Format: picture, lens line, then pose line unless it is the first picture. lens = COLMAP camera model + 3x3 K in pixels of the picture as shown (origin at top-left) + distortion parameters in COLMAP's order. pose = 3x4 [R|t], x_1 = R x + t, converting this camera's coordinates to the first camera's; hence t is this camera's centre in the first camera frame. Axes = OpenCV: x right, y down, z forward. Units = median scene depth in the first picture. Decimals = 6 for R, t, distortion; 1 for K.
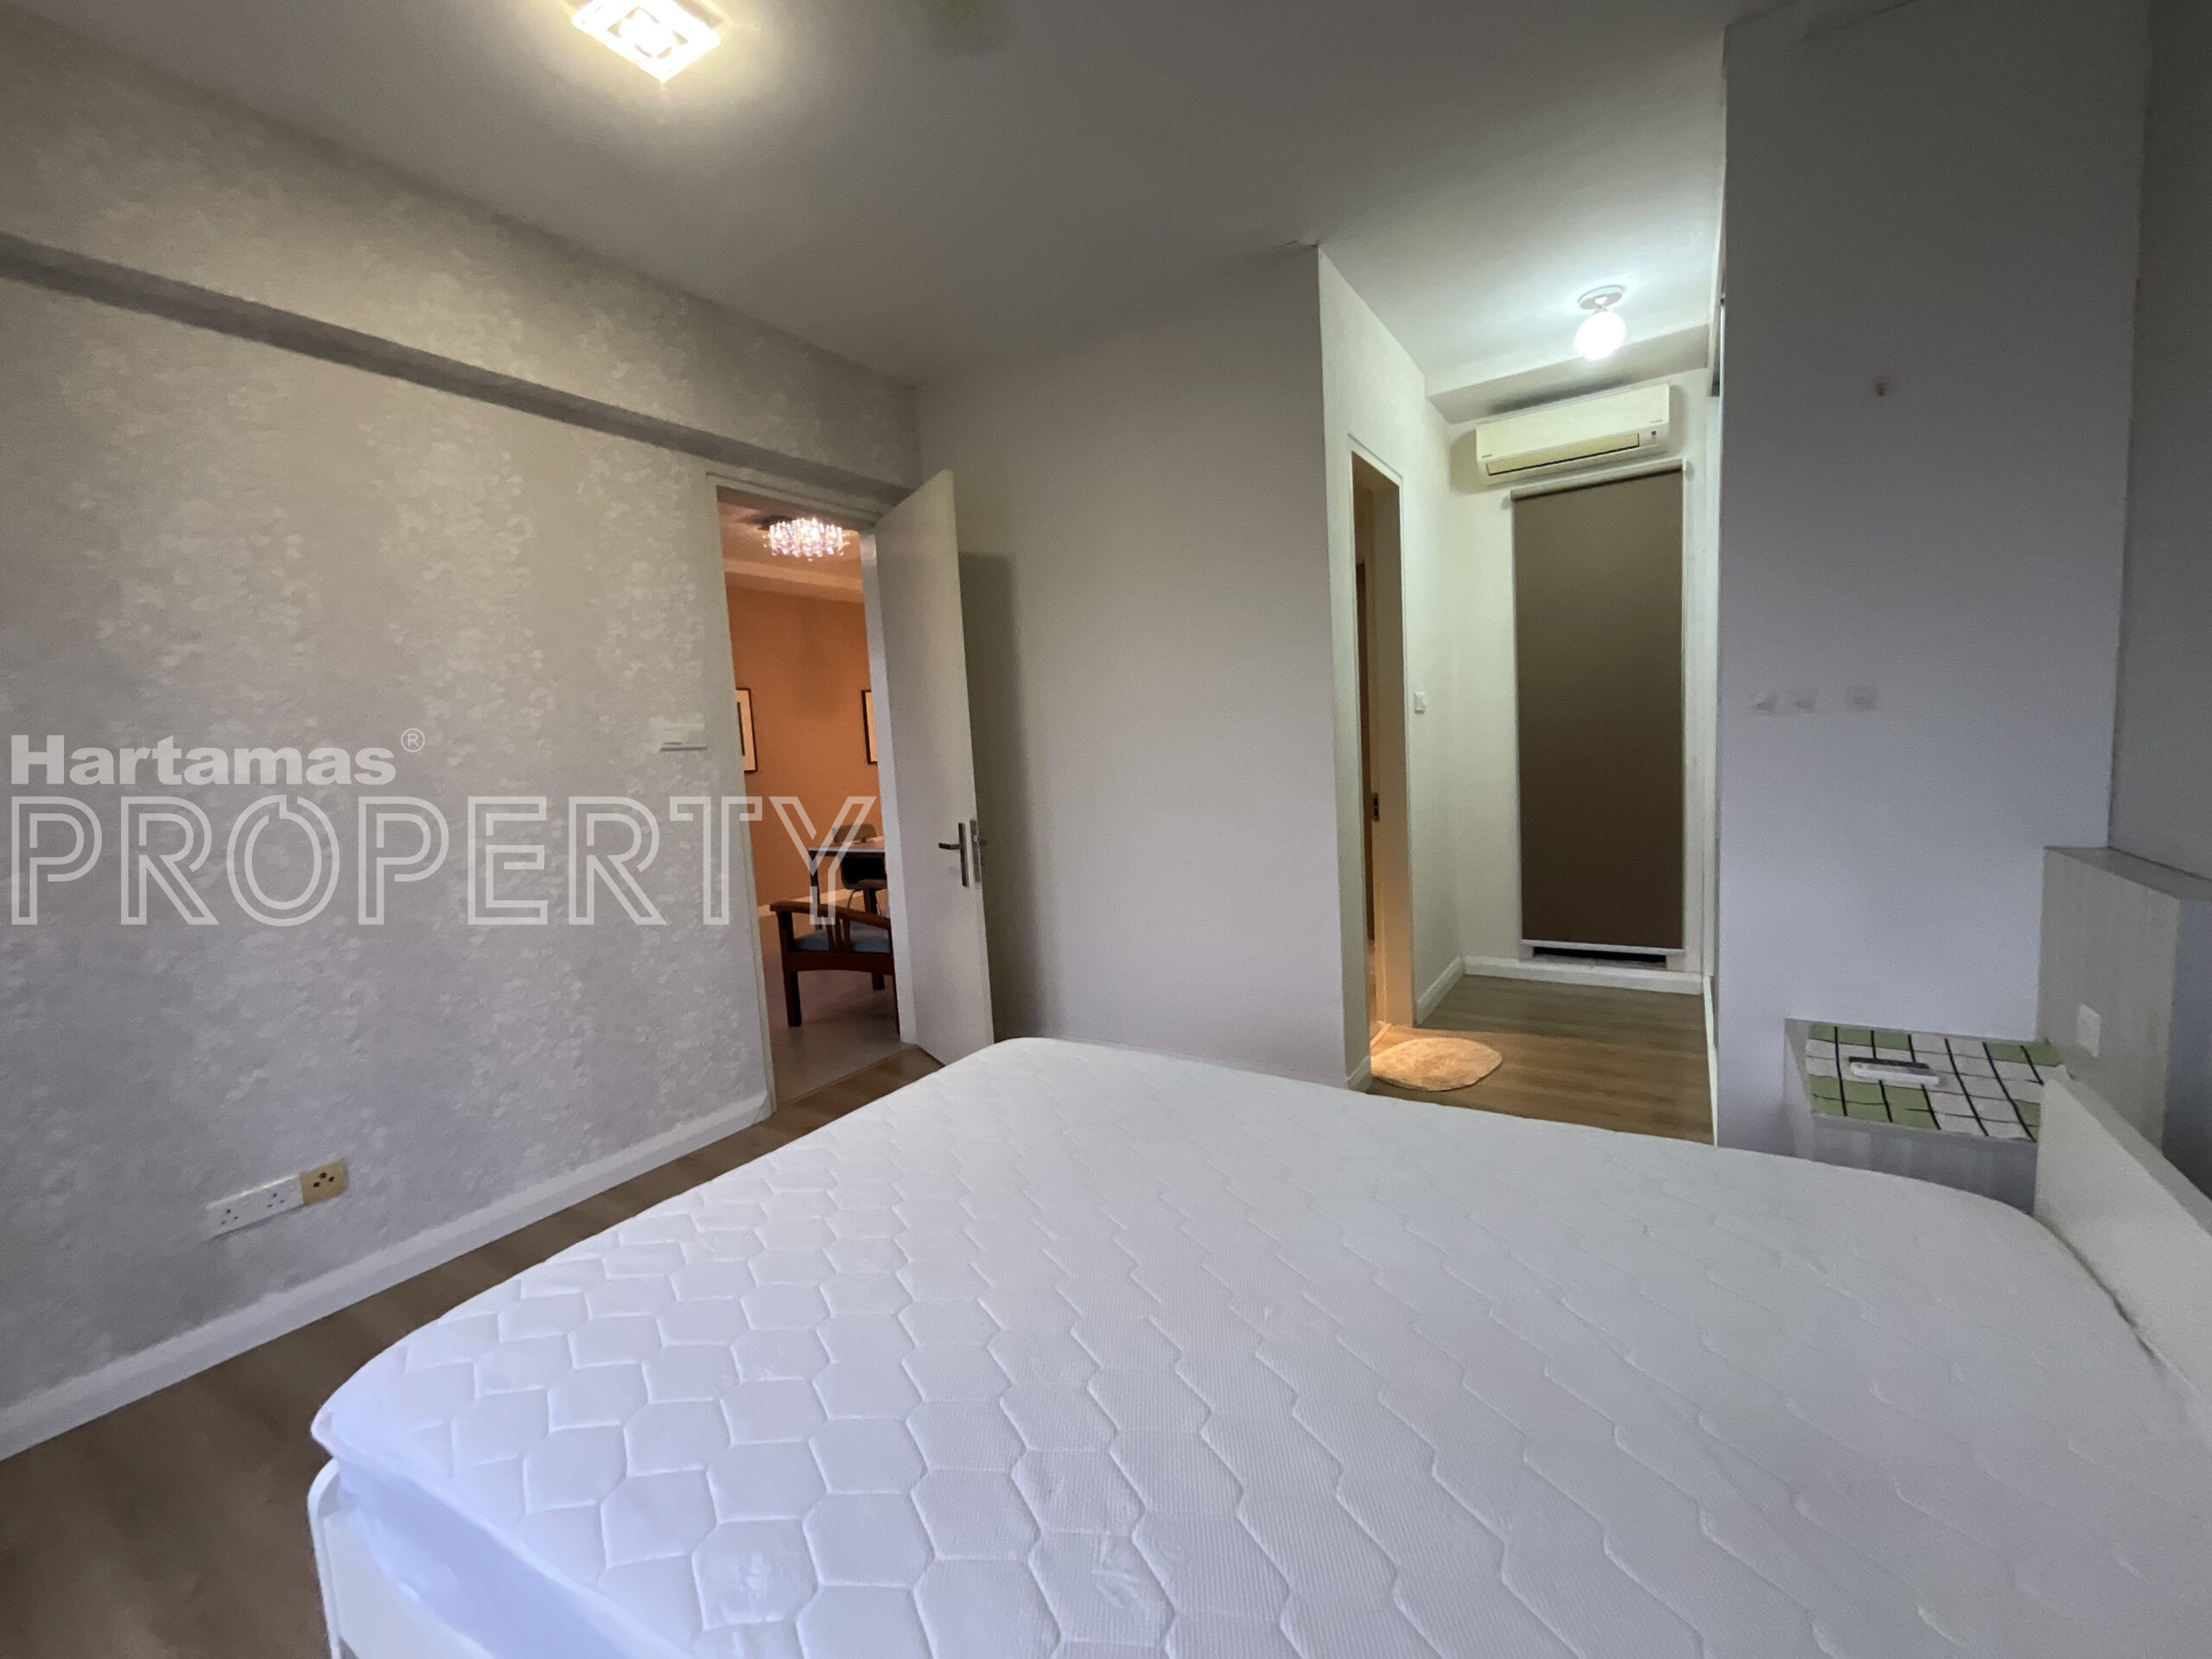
lens RADIAL K [[916.1, 0, 1092.6], [0, 916.1, 821.6], [0, 0, 1]] dist [0.000044, -0.001110]
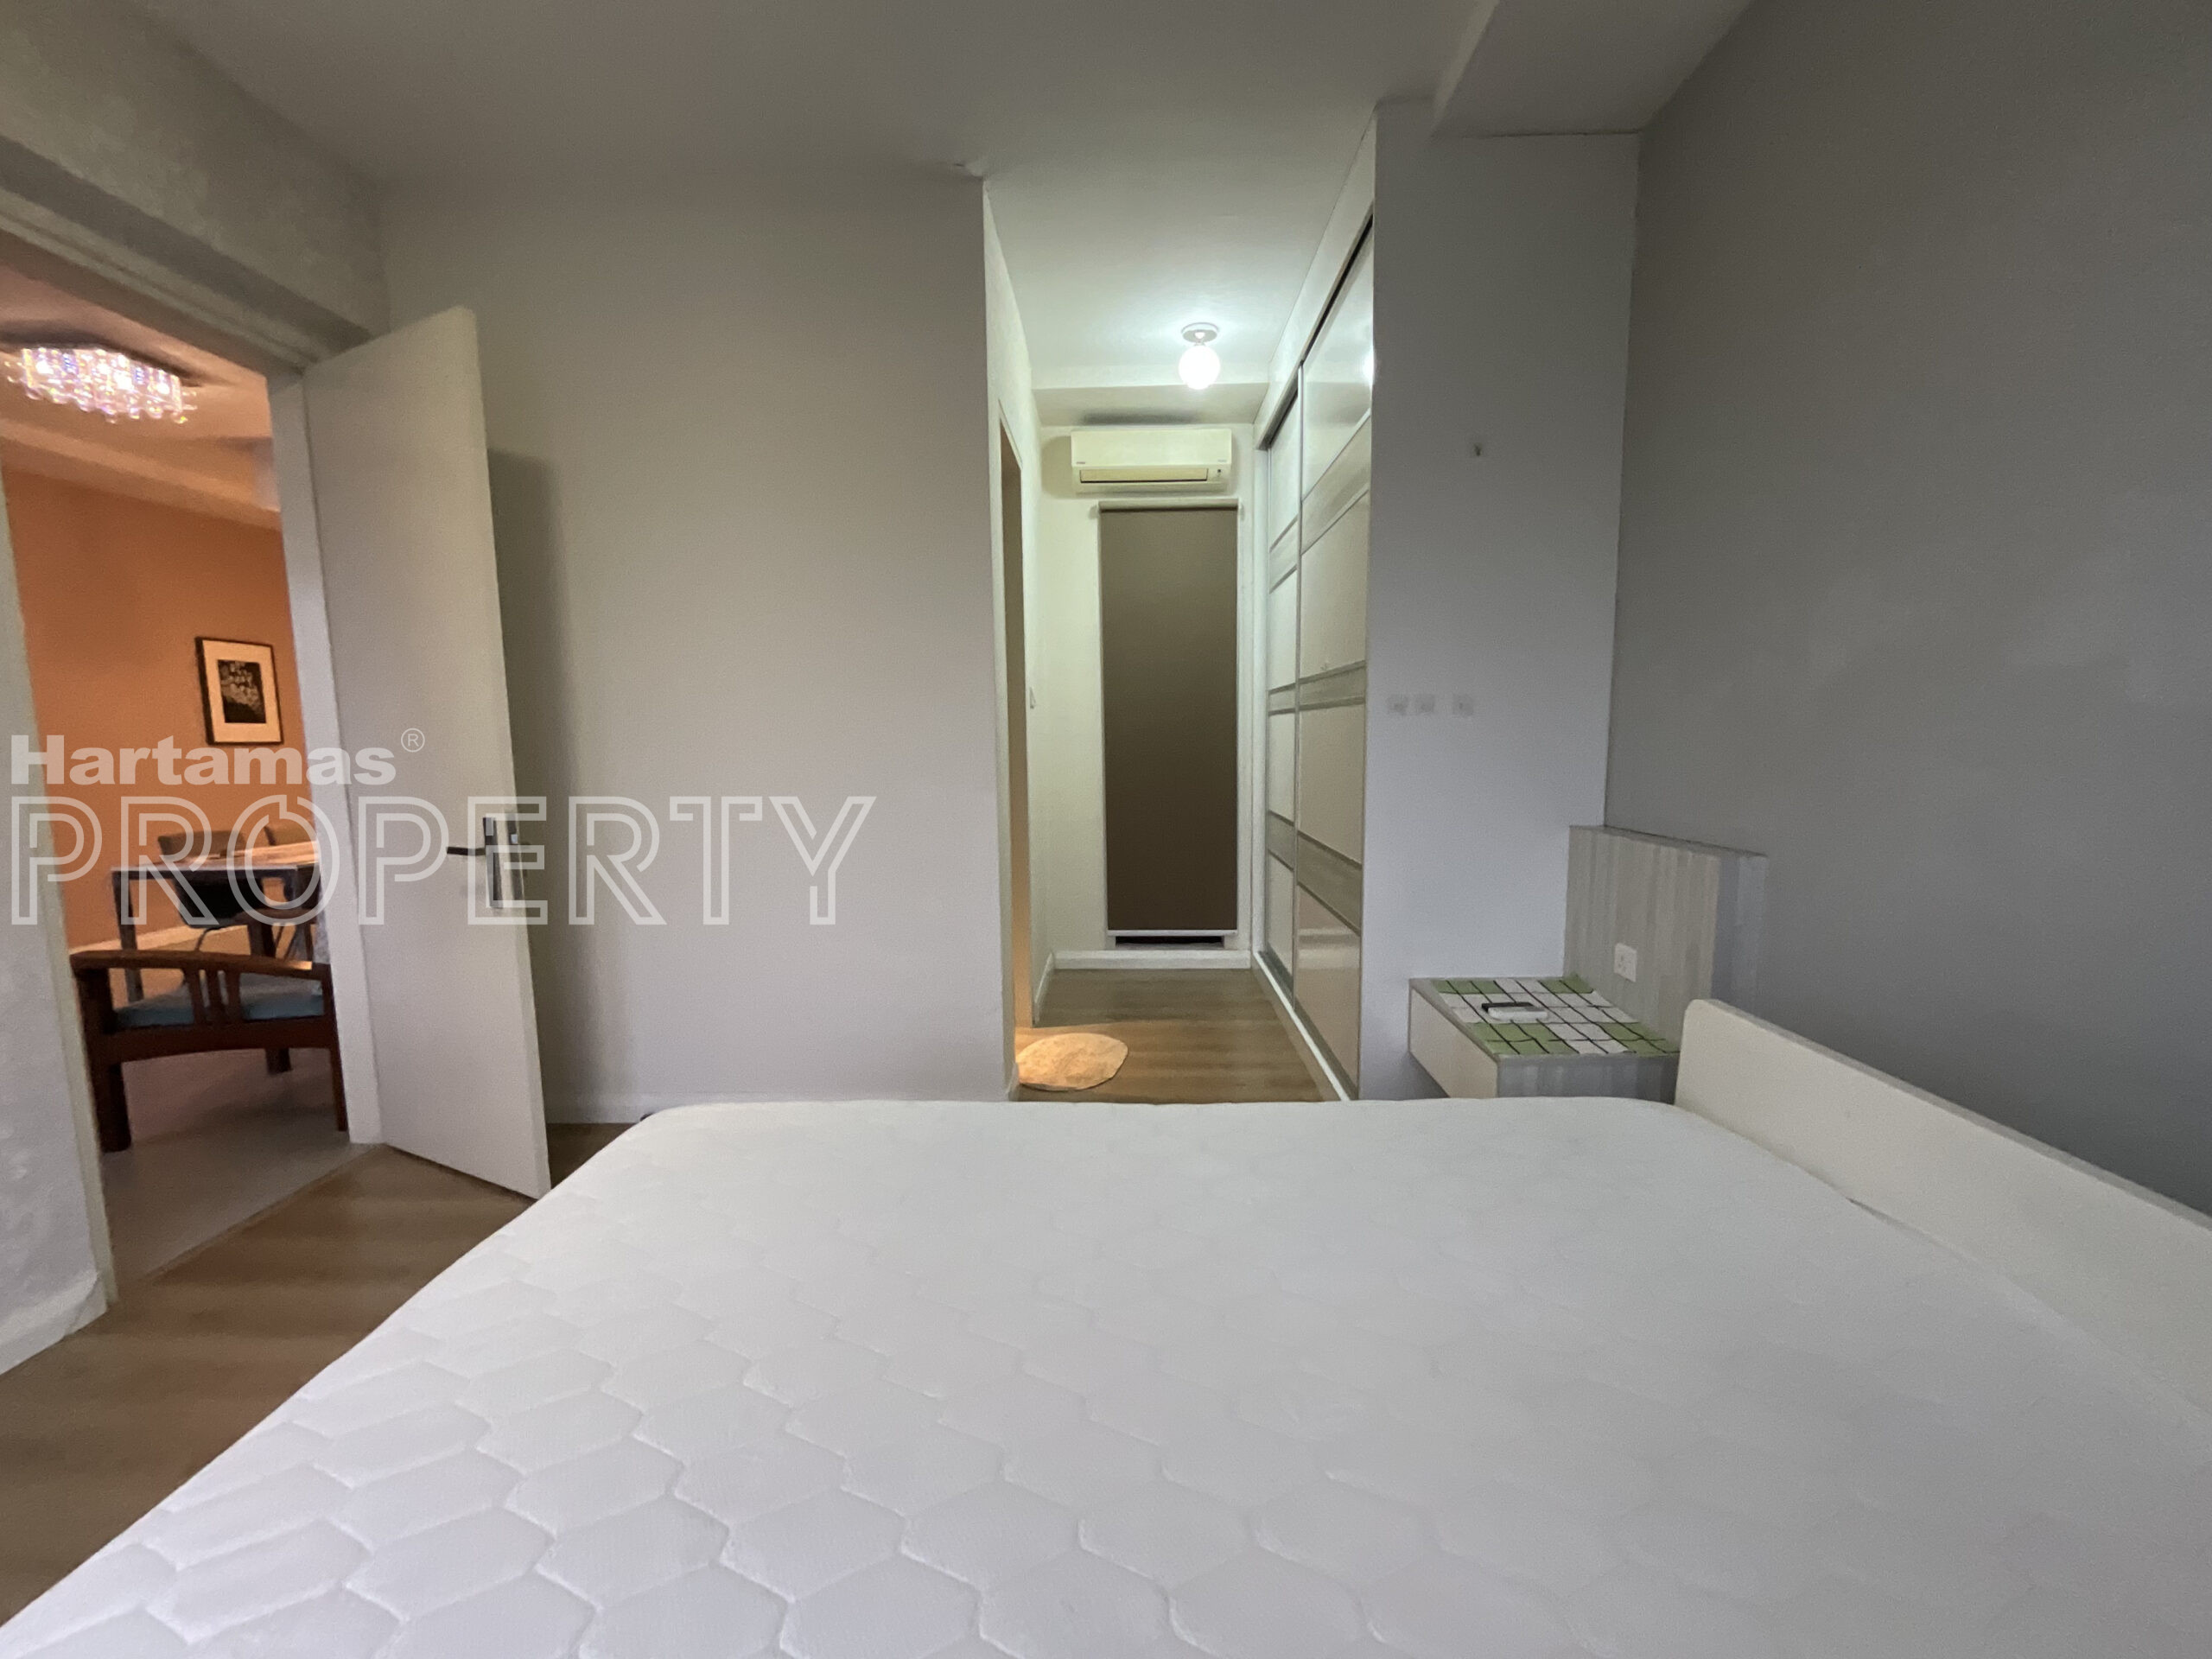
lens RADIAL K [[916.1, 0, 1111.7], [0, 916.1, 823.6], [0, 0, 1]] dist [0.000044, -0.001110]
pose [[0.839769, -0.004996, 0.542921, -0.111484], [0.009356, 0.999942, -0.005271, 0.012877], [-0.542864, 0.009506, 0.839767, 0.133306]]
